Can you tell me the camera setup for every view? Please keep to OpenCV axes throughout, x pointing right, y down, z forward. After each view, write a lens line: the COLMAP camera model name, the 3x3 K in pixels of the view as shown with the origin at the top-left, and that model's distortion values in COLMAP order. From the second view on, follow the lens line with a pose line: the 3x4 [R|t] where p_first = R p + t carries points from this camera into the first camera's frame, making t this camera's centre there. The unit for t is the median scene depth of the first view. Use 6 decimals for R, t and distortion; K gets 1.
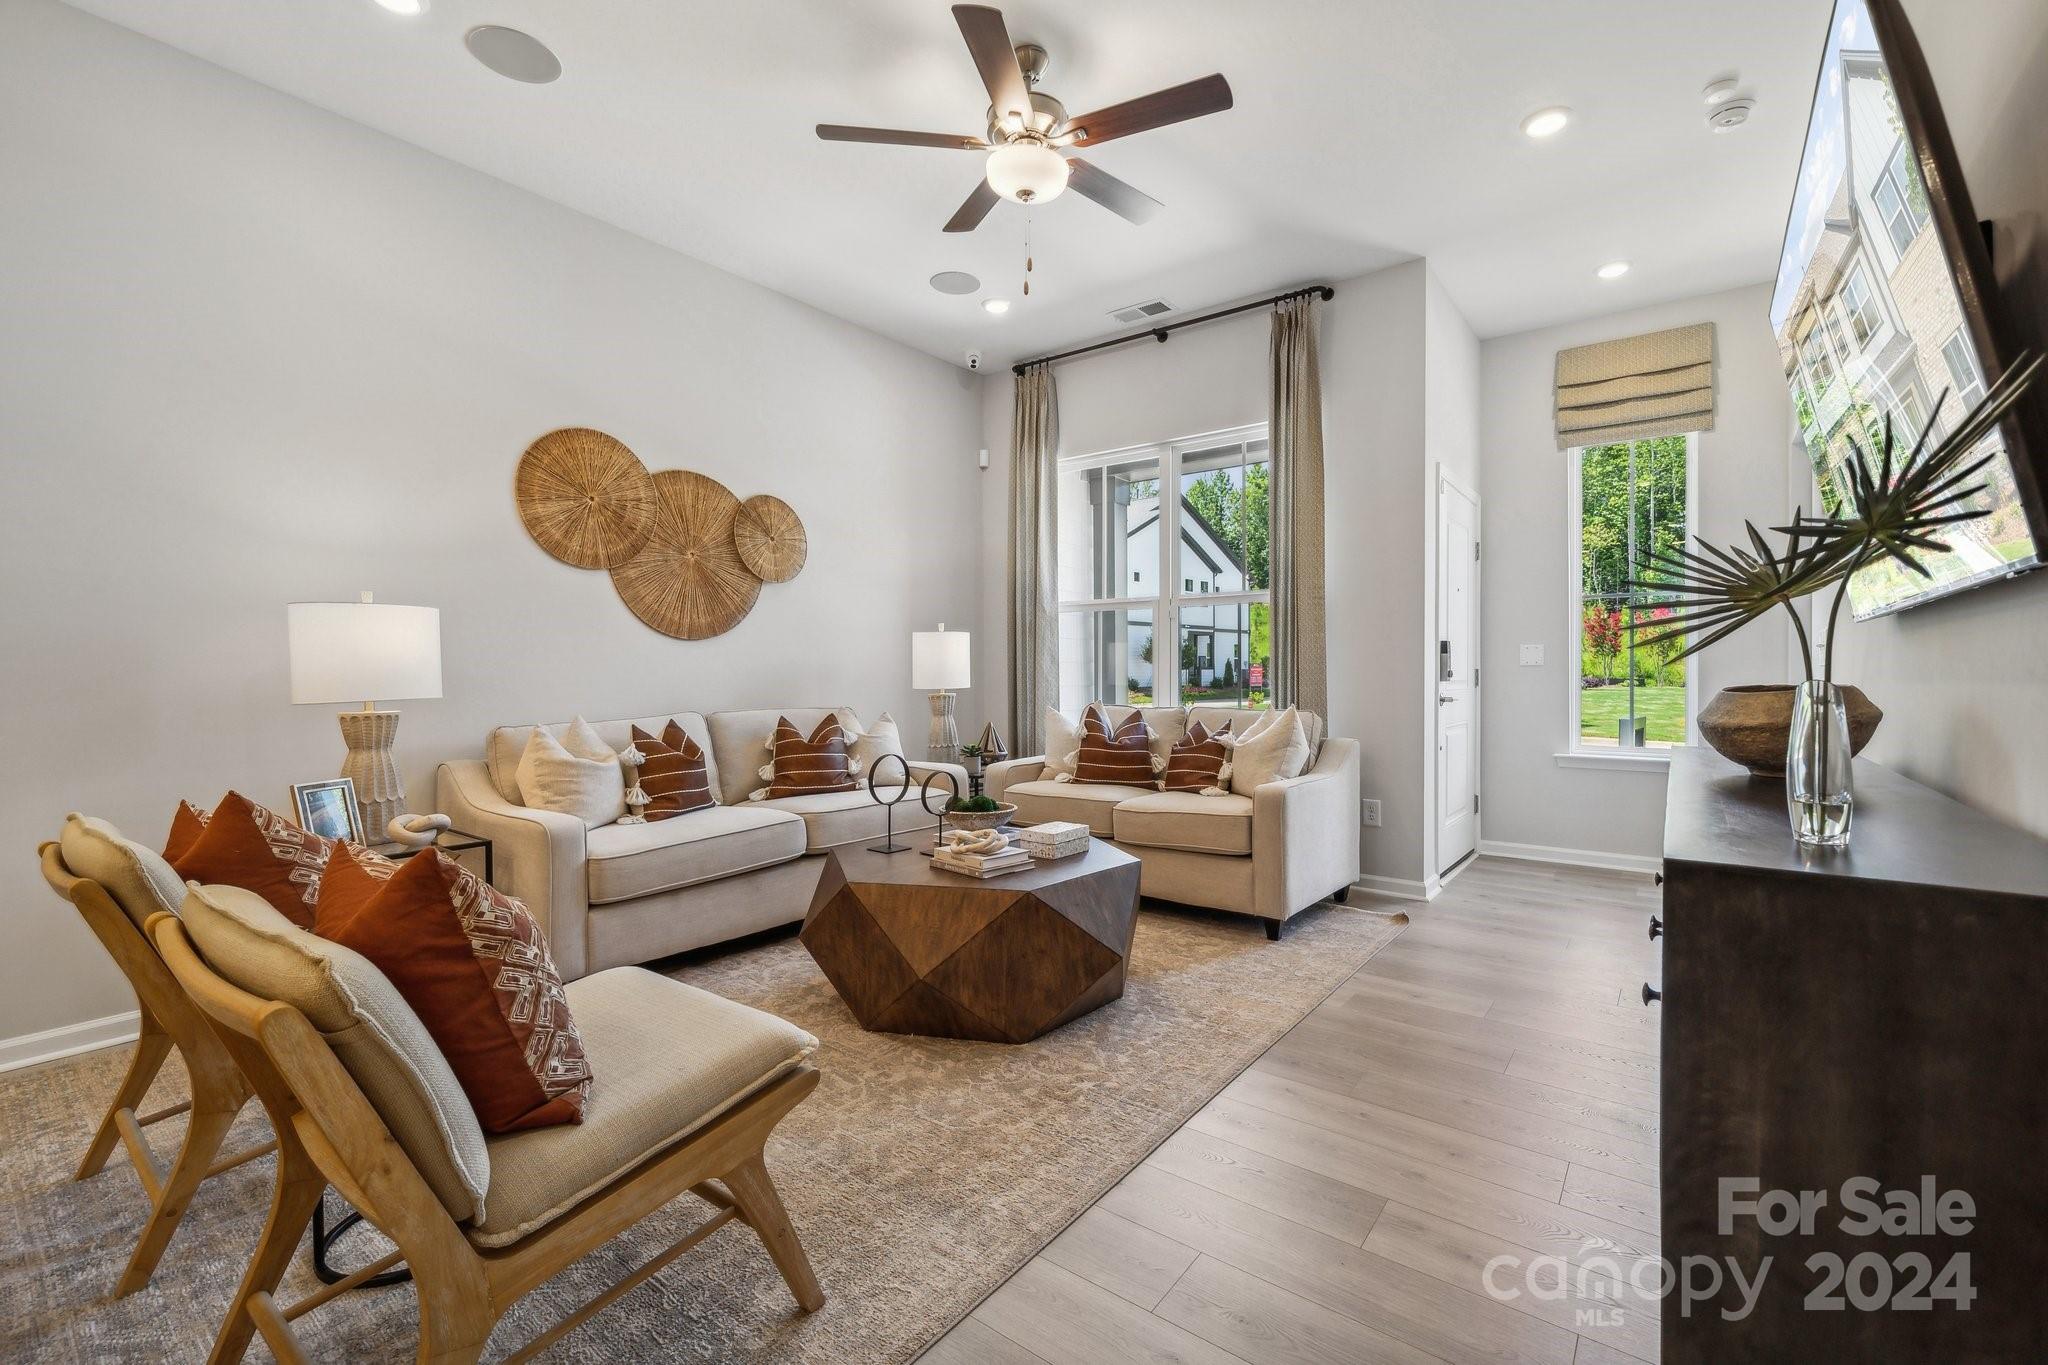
lens RADIAL K [[855.0, 0, 1033.6], [0, 855.0, 679.2], [0, 0, 1]] dist [0.002964, -0.000296]
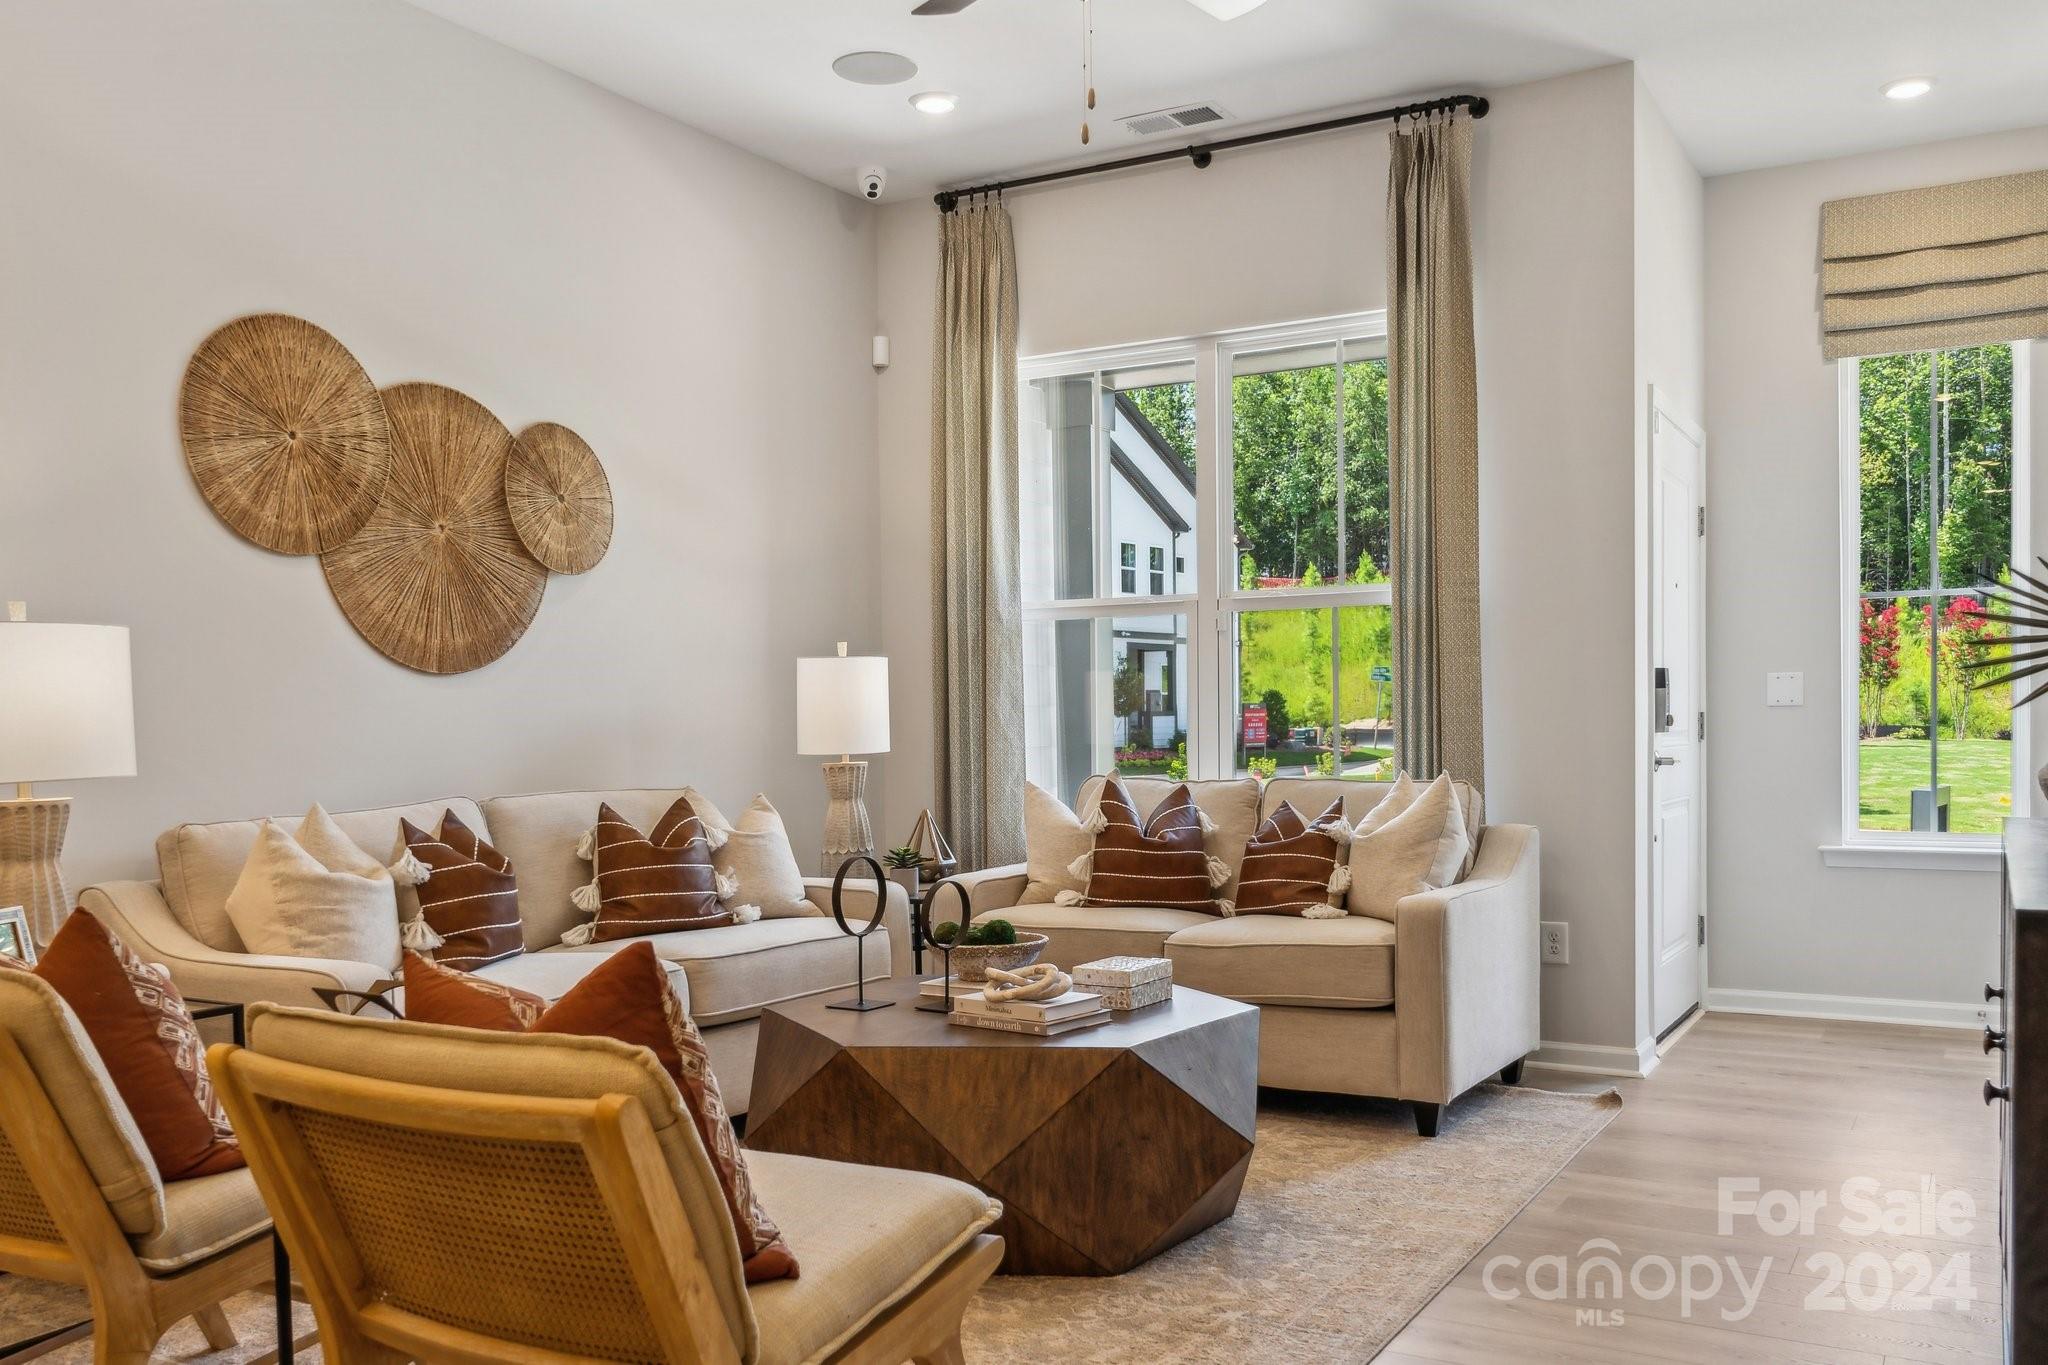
lens RADIAL K [[1685.4, 0, 1012.3], [0, 1685.4, 765.2], [0, 0, 1]] dist [-0.015123, 0.020958]
pose [[0.992835, -0.012649, 0.118825, -0.155430], [0.010683, 0.999796, 0.017161, 0.000307], [-0.119018, -0.015768, 0.992767, -0.189698]]
